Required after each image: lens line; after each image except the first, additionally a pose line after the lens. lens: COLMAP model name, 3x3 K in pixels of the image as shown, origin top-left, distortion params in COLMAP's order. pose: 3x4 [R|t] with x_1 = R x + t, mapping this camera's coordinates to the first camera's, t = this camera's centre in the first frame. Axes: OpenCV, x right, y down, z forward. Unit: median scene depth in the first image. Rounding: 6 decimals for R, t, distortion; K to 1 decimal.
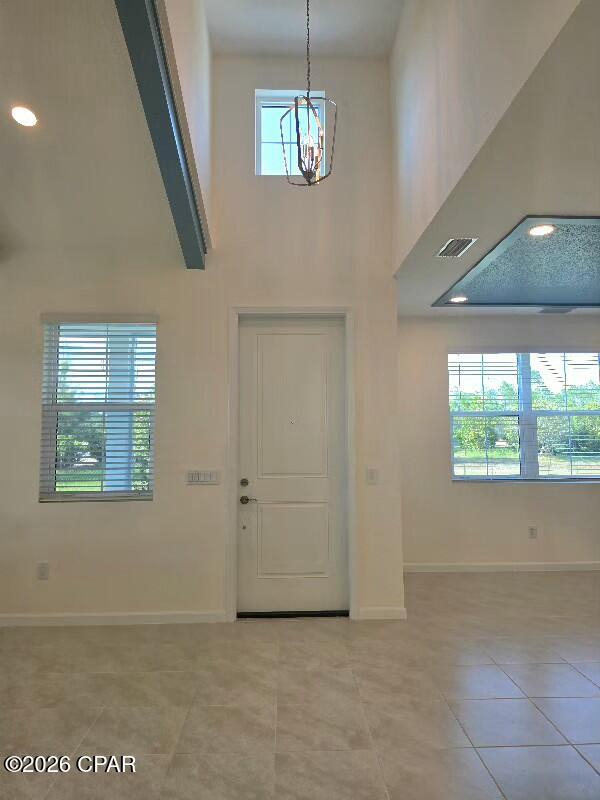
lens RADIAL K [[555.3, 0, 299.6], [0, 555.3, 394.6], [0, 0, 1]] dist [0.108072, -0.126794]
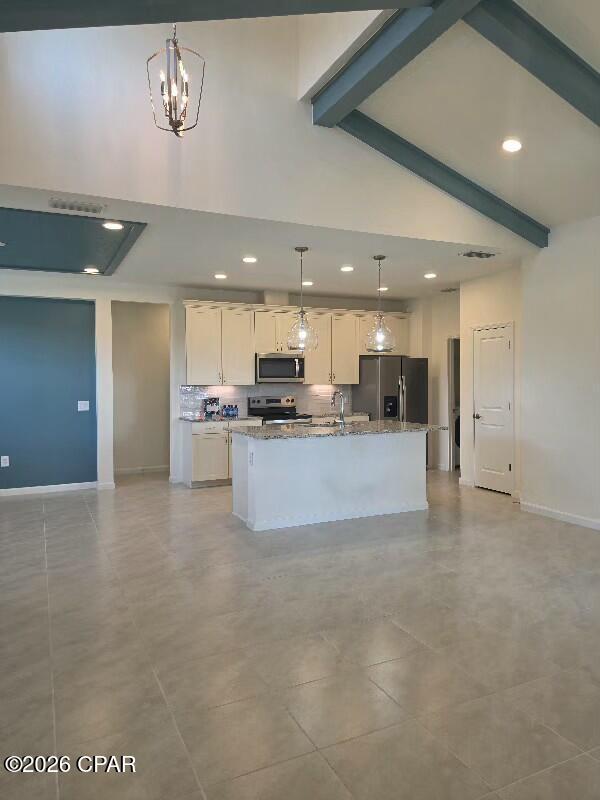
lens RADIAL K [[555.3, 0, 299.6], [0, 555.3, 394.6], [0, 0, 1]] dist [0.108072, -0.126794]
pose [[-0.406250, -0.015313, 0.913633, -0.762105], [-0.068269, 0.997574, -0.013636, 0.066667], [-0.911208, -0.067913, -0.406310, 0.890224]]
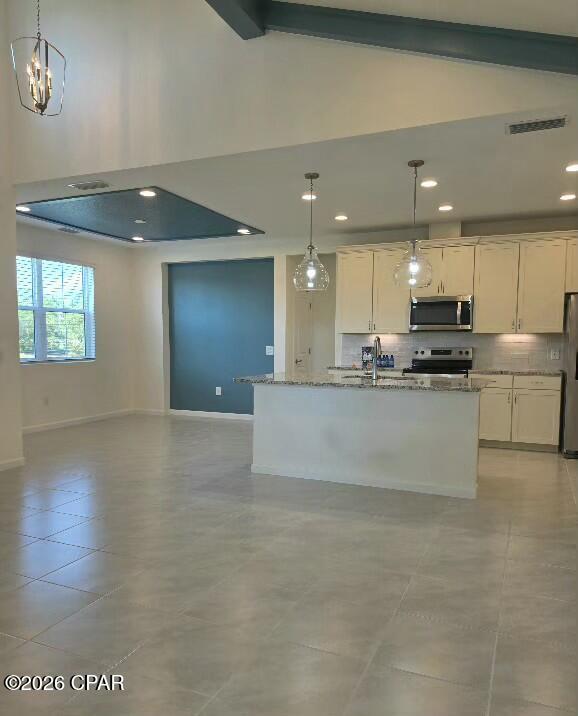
lens RADIAL K [[552.0, 0, 288.7], [0, 552.0, 386.4], [0, 0, 1]] dist [0.046553, -0.000937]
pose [[0.415954, -0.069726, 0.906708, -0.679099], [-0.083770, 0.989879, 0.114551, 0.021165], [-0.905519, -0.123603, 0.405904, -0.020321]]
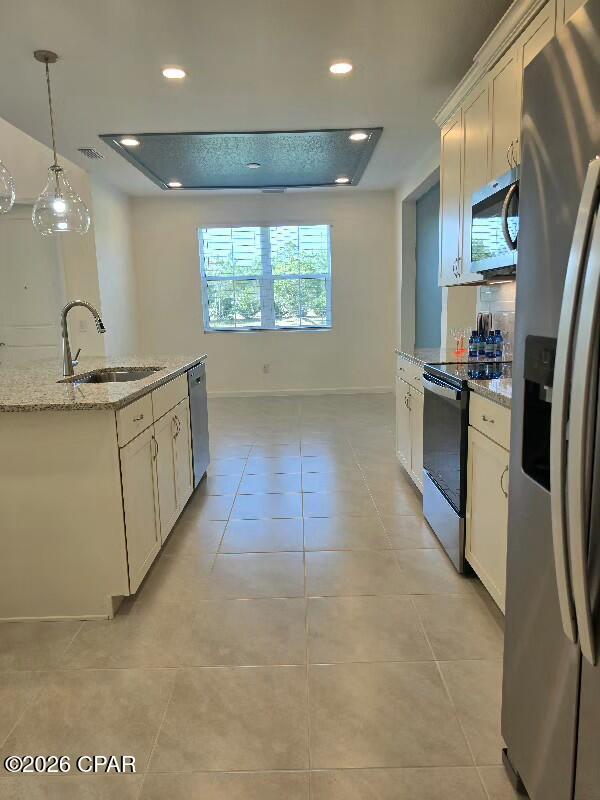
lens RADIAL K [[555.3, 0, 299.6], [0, 555.3, 394.6], [0, 0, 1]] dist [0.108072, -0.126794]
pose [[0.999646, -0.013947, -0.022660, 0.694155], [0.018934, 0.971203, 0.237501, -0.010304], [0.018695, -0.237846, 0.971123, -0.382265]]
